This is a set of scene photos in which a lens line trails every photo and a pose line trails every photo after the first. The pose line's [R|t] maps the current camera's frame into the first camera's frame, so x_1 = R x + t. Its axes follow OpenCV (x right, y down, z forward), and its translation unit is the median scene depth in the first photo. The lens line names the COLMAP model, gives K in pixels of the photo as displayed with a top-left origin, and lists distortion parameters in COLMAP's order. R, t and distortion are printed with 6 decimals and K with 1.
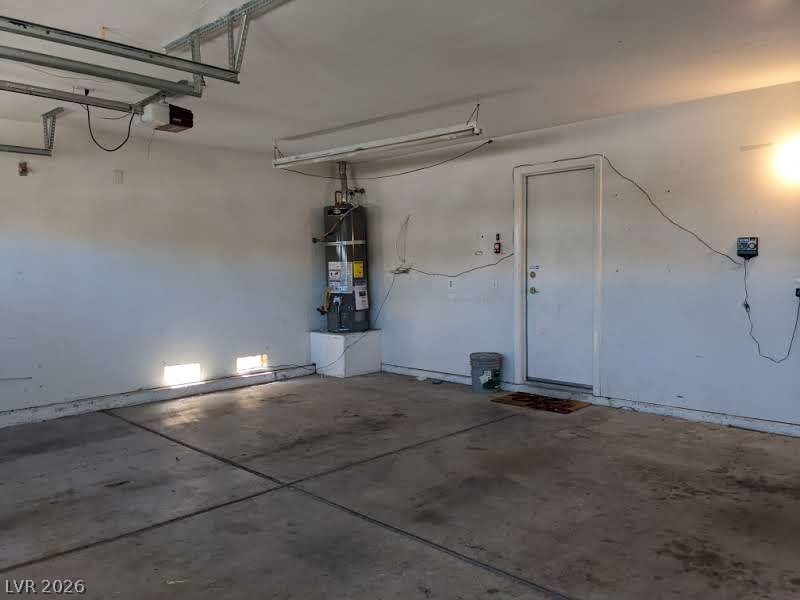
lens RADIAL K [[653.8, 0, 400.0], [0, 653.8, 300.0], [0, 0, 1]] dist [0.006733, -0.064369]
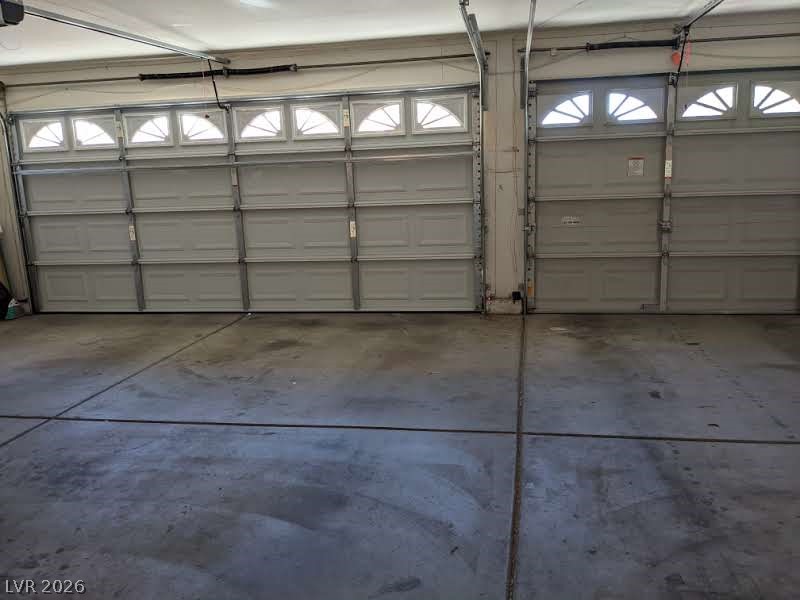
lens RADIAL K [[653.8, 0, 400.0], [0, 653.8, 300.0], [0, 0, 1]] dist [0.006733, -0.064369]
pose [[-0.830982, 0.151303, -0.535327, 0.421210], [0.019765, 0.969725, 0.243399, -0.111120], [0.555947, 0.191680, -0.808815, 1.664249]]
